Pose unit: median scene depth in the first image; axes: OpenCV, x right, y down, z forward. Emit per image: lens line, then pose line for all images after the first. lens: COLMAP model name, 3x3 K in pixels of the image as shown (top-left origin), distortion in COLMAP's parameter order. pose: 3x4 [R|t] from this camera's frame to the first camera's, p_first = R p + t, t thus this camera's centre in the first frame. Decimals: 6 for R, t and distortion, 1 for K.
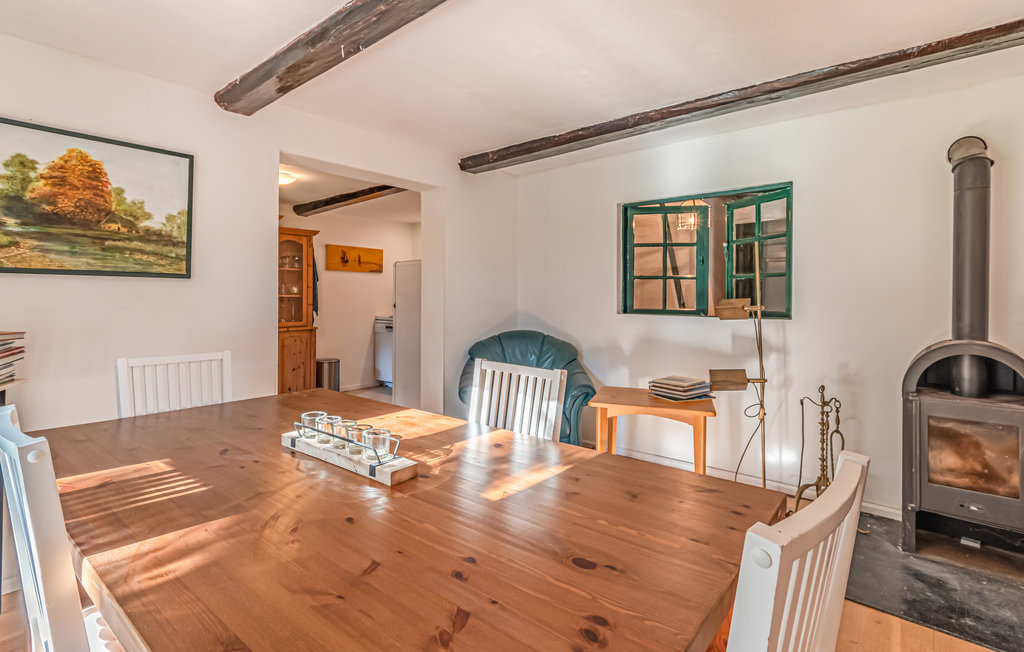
lens RADIAL K [[498.5, 0, 484.1], [0, 498.5, 302.2], [0, 0, 1]] dist [-0.000067, 0.001258]
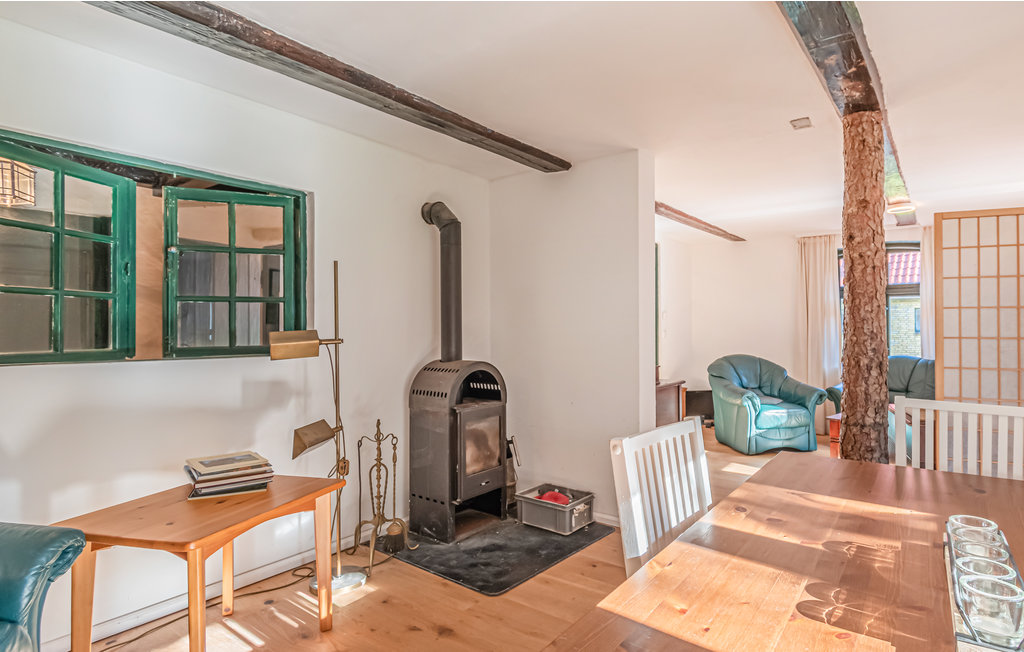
lens RADIAL K [[571.9, 0, 514.2], [0, 571.9, 336.8], [0, 0, 1]] dist [-0.000026, 0.000348]
pose [[-0.115495, -0.003241, 0.993303, -0.339497], [0.021779, 0.999746, 0.005794, 0.004732], [-0.993069, 0.022302, -0.115395, 0.654453]]
